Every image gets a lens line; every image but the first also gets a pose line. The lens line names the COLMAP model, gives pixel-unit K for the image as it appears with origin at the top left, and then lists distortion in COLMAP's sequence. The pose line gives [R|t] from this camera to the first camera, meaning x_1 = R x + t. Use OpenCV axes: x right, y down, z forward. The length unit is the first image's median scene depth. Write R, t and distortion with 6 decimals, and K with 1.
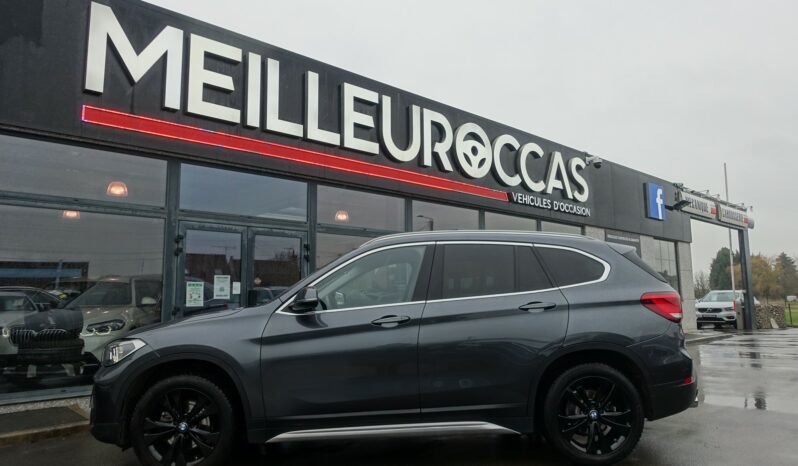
lens RADIAL K [[539.7, 0, 399.0], [0, 539.7, 233.0], [0, 0, 1]] dist [-0.011835, -0.000690]
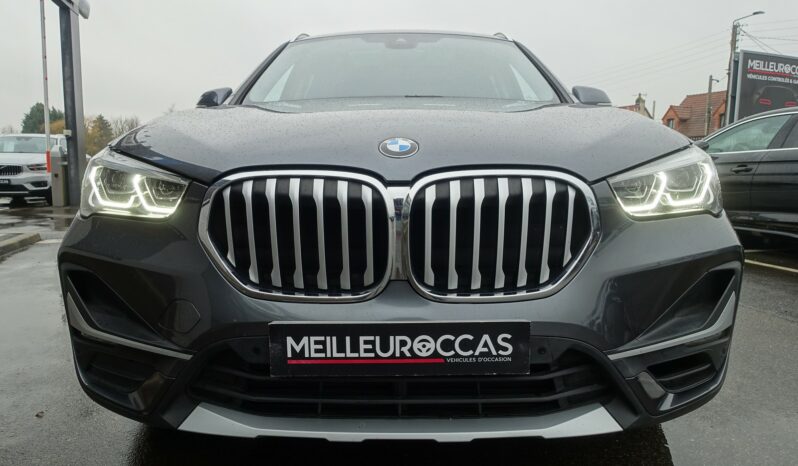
lens RADIAL K [[539.7, 0, 399.0], [0, 539.7, 233.0], [0, 0, 1]] dist [-0.011835, -0.000690]
pose [[0.428337, -0.098161, 0.898272, 0.292635], [-0.130835, 0.976870, 0.169138, 0.070016], [-0.894097, -0.189973, 0.405586, 0.466038]]
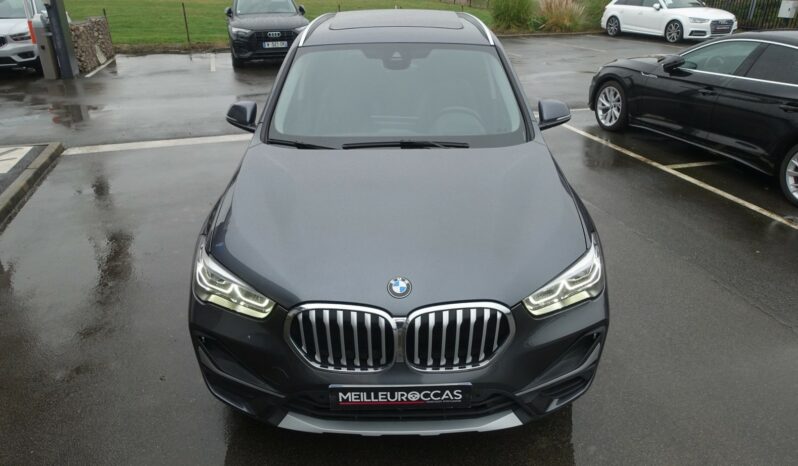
lens RADIAL K [[539.7, 0, 399.0], [0, 539.7, 233.0], [0, 0, 1]] dist [-0.011835, -0.000690]
pose [[0.415437, -0.359603, 0.835522, 0.275639], [-0.128949, 0.885979, 0.445435, 0.035404], [-0.900435, -0.292791, 0.321698, 0.463852]]
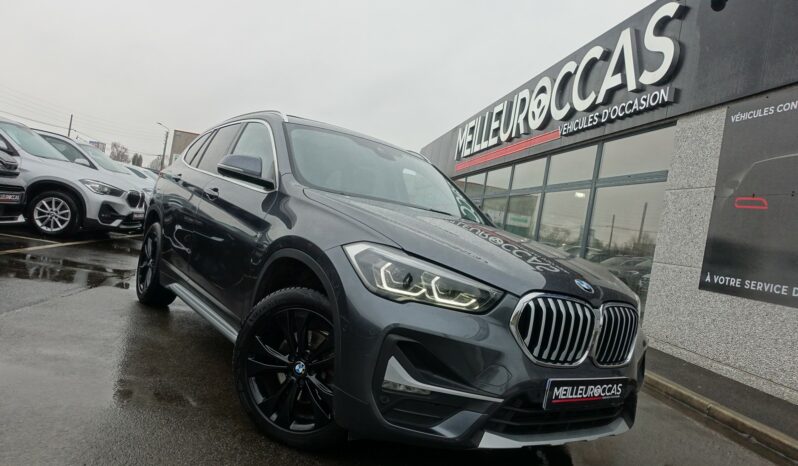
lens RADIAL K [[522.2, 0, 399.0], [0, 522.2, 233.0], [0, 0, 1]] dist [-0.005324, -0.000649]
pose [[-0.183017, -0.014851, 0.982998, 0.261681], [-0.316525, 0.947534, -0.044616, 0.075003], [-0.930761, -0.319309, -0.178116, 0.522330]]
